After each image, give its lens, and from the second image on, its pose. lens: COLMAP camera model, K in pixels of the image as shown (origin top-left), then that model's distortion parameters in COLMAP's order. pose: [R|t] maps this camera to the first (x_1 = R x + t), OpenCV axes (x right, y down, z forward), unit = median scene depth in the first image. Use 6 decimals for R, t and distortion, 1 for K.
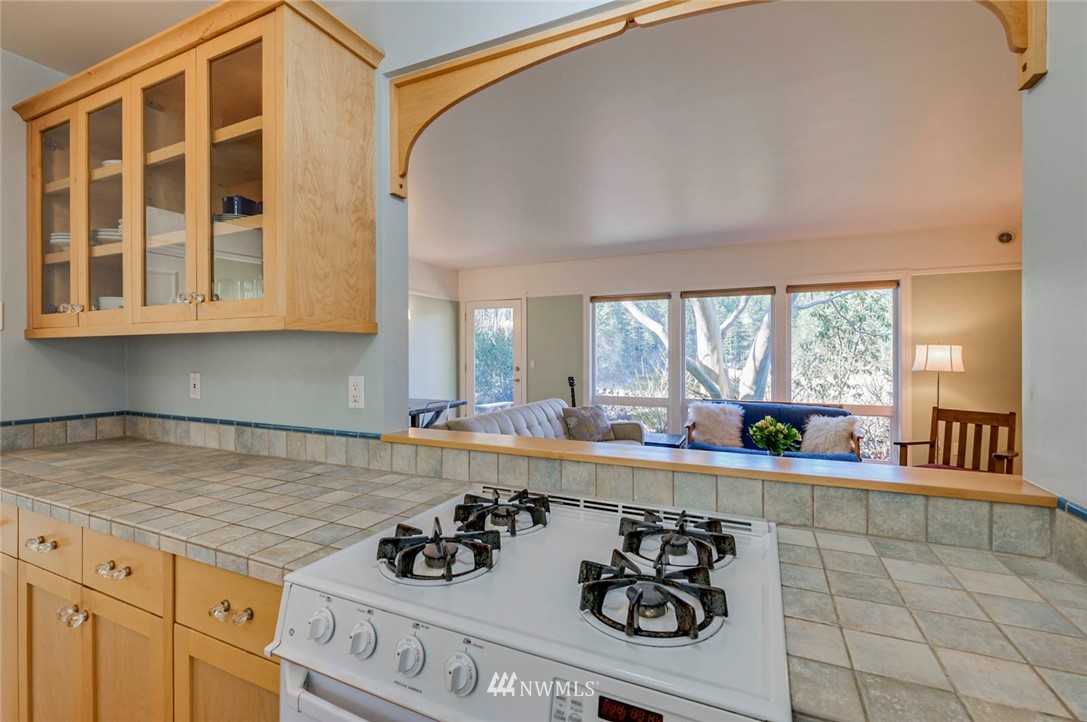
lens RADIAL K [[476.0, 0, 546.5], [0, 476.0, 351.3], [0, 0, 1]] dist [-0.009071, -0.000267]
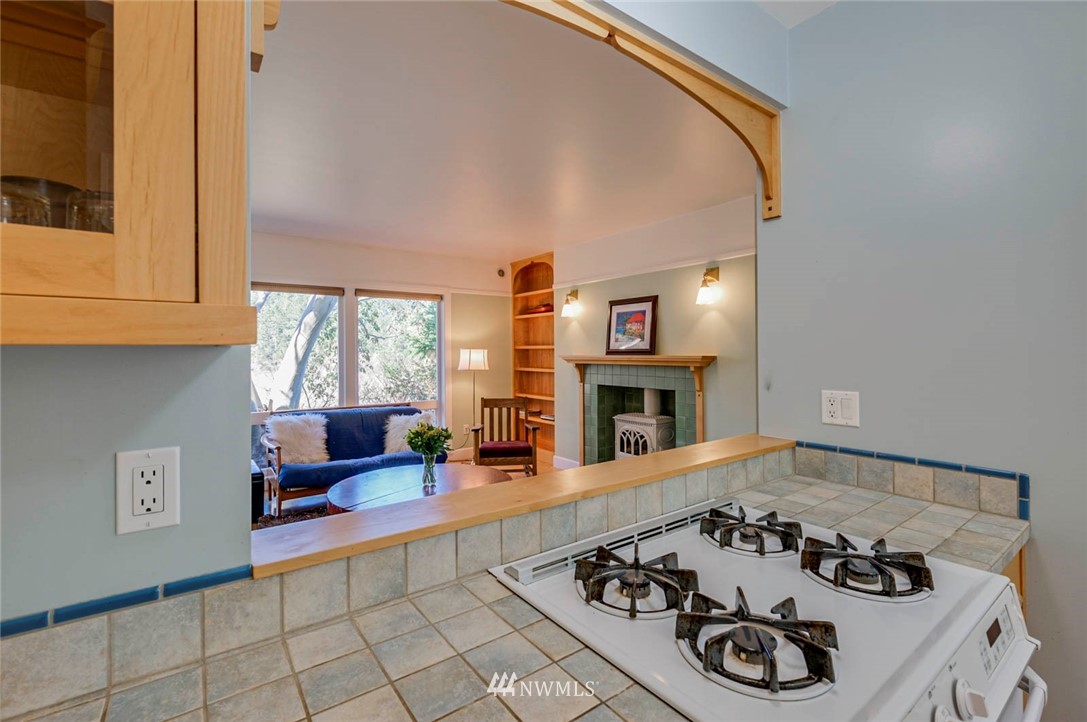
lens RADIAL K [[483.8, 0, 549.5], [0, 483.8, 347.7], [0, 0, 1]] dist [-0.005704, -0.000378]
pose [[0.476359, 0.002802, 0.879246, -0.223325], [0.000264, 0.999994, -0.003329, -0.012987], [-0.879251, 0.001818, 0.476356, 0.185741]]
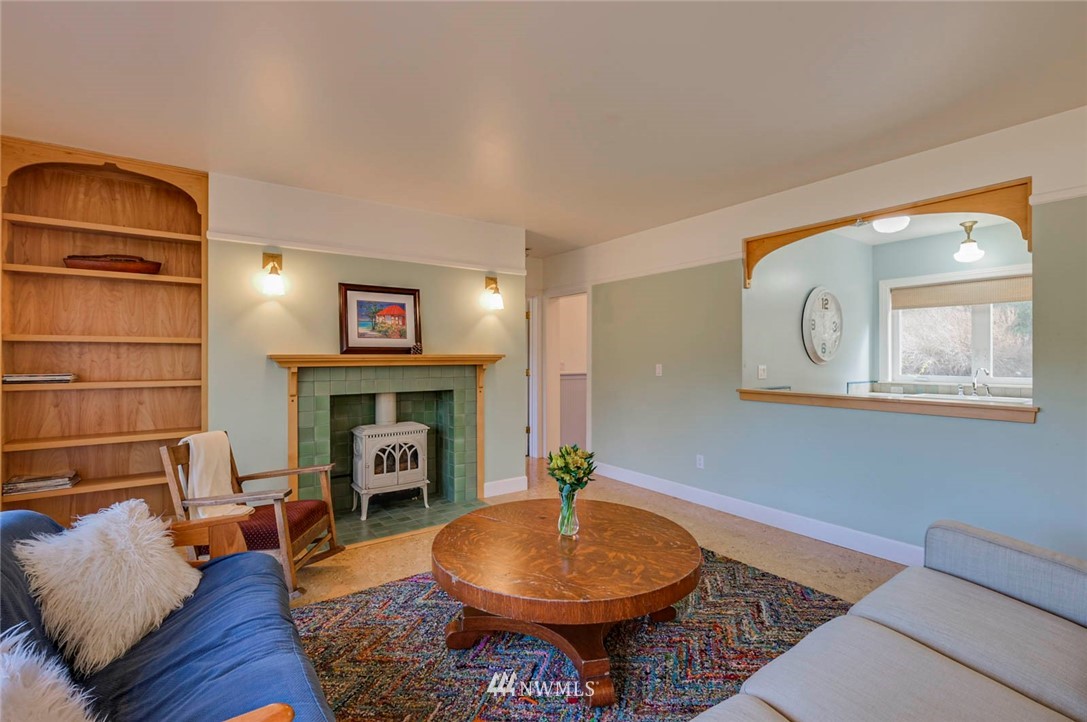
lens RADIAL K [[470.0, 0, 523.7], [0, 470.0, 358.6], [0, 0, 1]] dist [-0.000033, -0.000048]
pose [[-0.852446, 0.001280, 0.522814, 0.122123], [-0.001972, 0.999982, -0.005664, 0.010841], [-0.522812, -0.005859, -0.852428, 1.111276]]
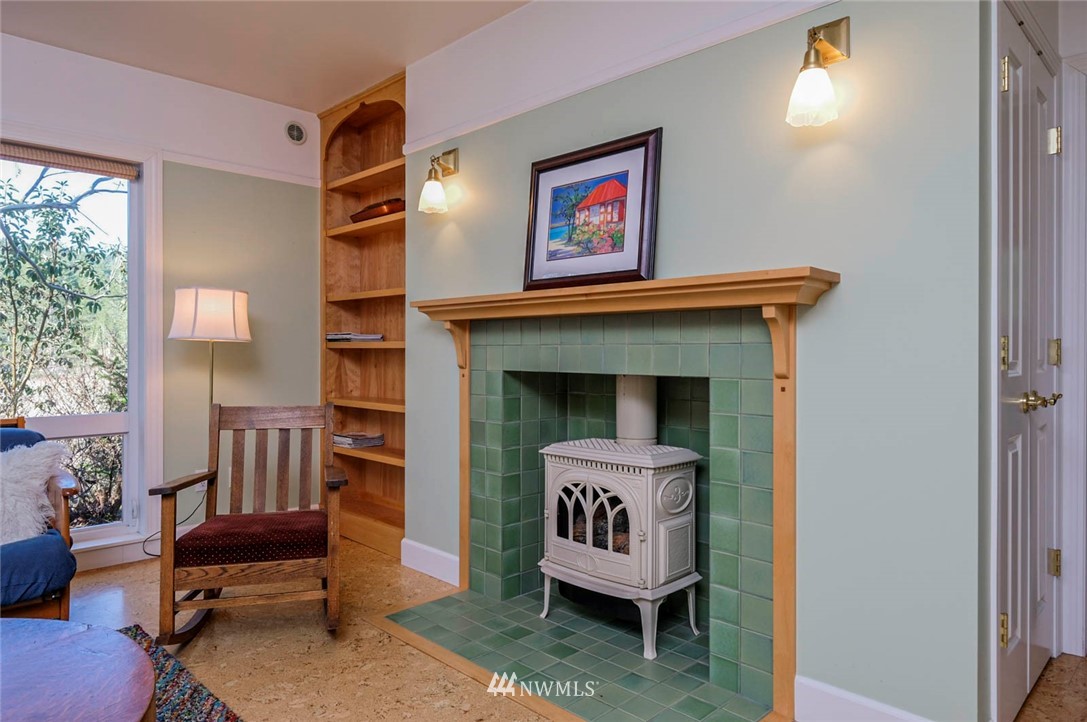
lens RADIAL K [[680.0, 0, 544.4], [0, 680.0, 362.5], [0, 0, 1]] dist [-0.005437, 0.000011]
pose [[0.344787, -0.014686, 0.938566, 0.223583], [-0.008296, 0.999791, 0.018691, 0.048950], [-0.938644, -0.014231, 0.344593, 0.362722]]
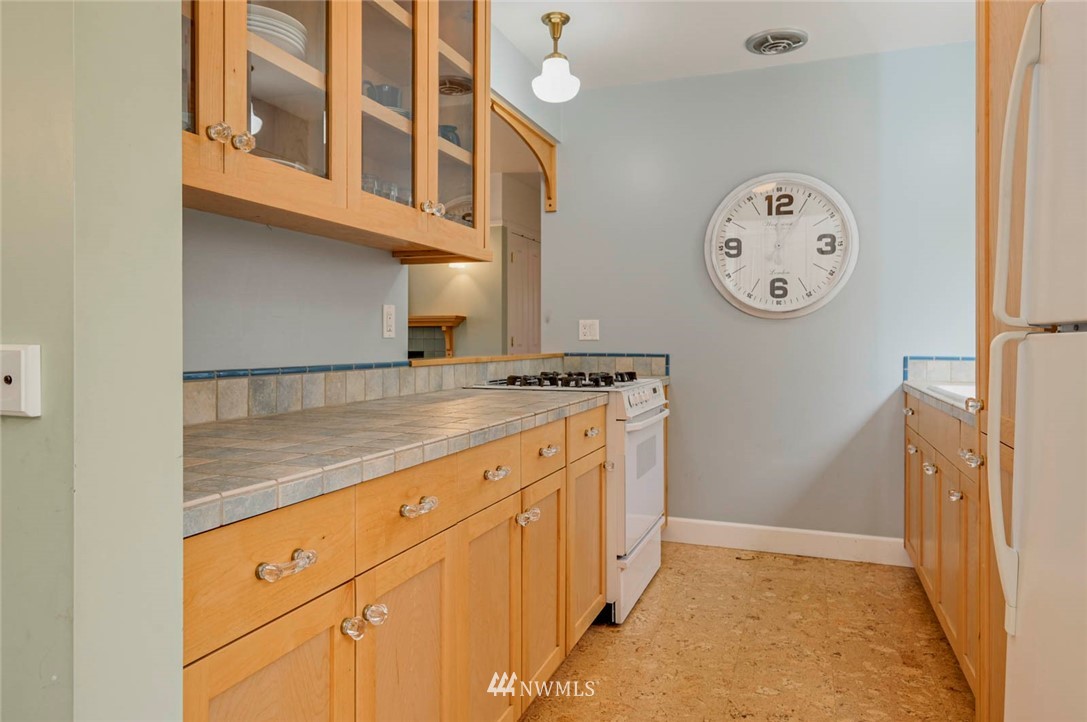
lens RADIAL K [[724.4, 0, 543.2], [0, 724.4, 333.1], [0, 0, 1]] dist [-0.003666, -0.000447]
pose [[-0.078874, 0.011187, 0.996822, -0.715137], [-0.007742, 0.999900, -0.011834, 0.046515], [-0.996854, -0.008651, -0.078780, 0.297435]]
